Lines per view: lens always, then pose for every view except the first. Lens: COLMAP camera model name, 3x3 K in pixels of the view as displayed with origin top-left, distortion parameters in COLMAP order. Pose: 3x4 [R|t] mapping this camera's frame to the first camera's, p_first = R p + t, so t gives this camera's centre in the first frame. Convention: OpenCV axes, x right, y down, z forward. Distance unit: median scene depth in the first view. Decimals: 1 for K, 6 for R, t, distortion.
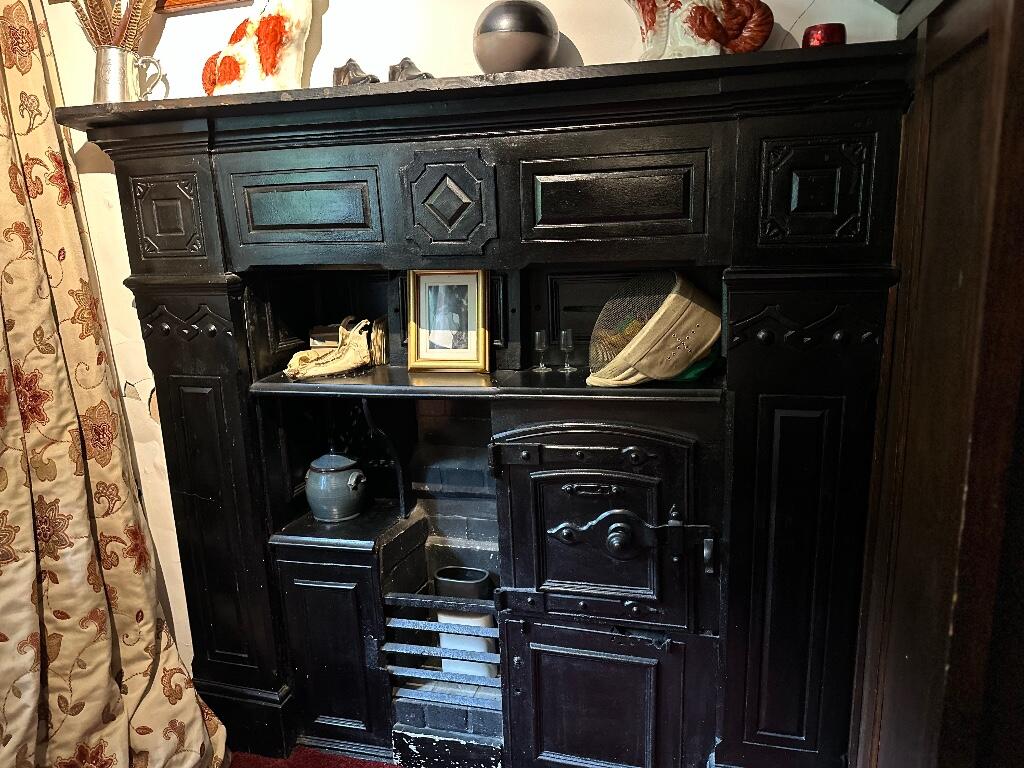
lens RADIAL K [[712.6, 0, 513.6], [0, 712.6, 378.9], [0, 0, 1]] dist [0.070301, -0.069661]
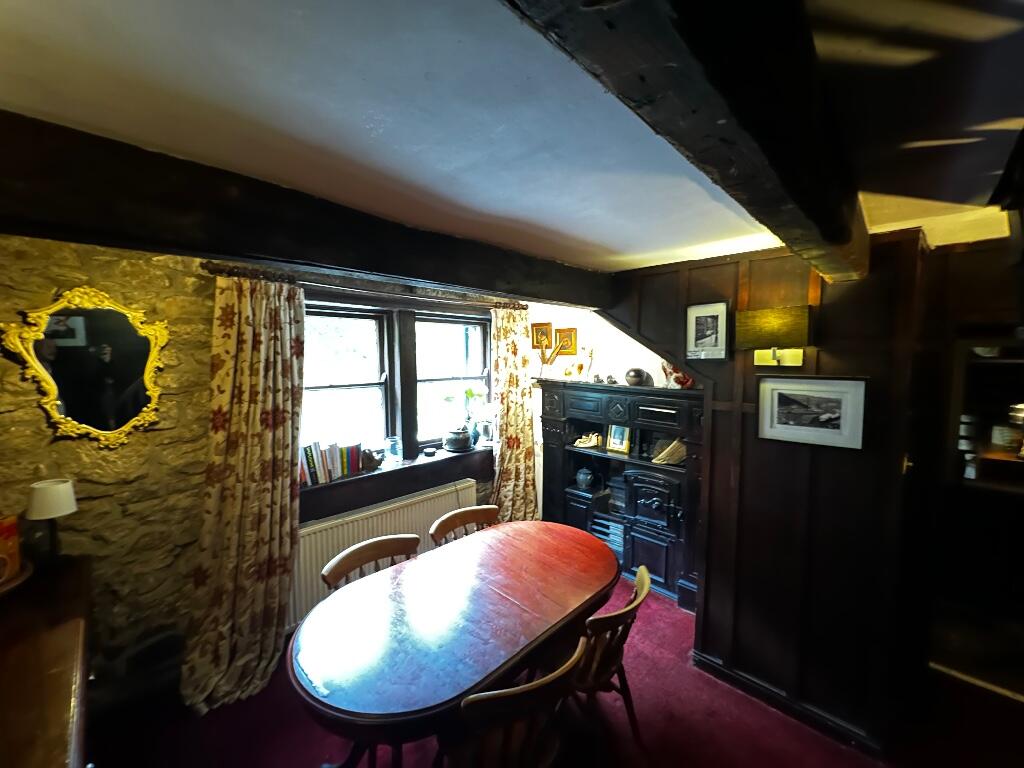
lens RADIAL K [[406.1, 0, 510.4], [0, 406.1, 380.6], [0, 0, 1]] dist [-0.002279, -0.000356]
pose [[0.878156, 0.074100, -0.472600, 0.377491], [-0.129229, 0.987946, -0.085224, -0.118990], [0.460588, 0.135914, 0.877147, -1.094269]]
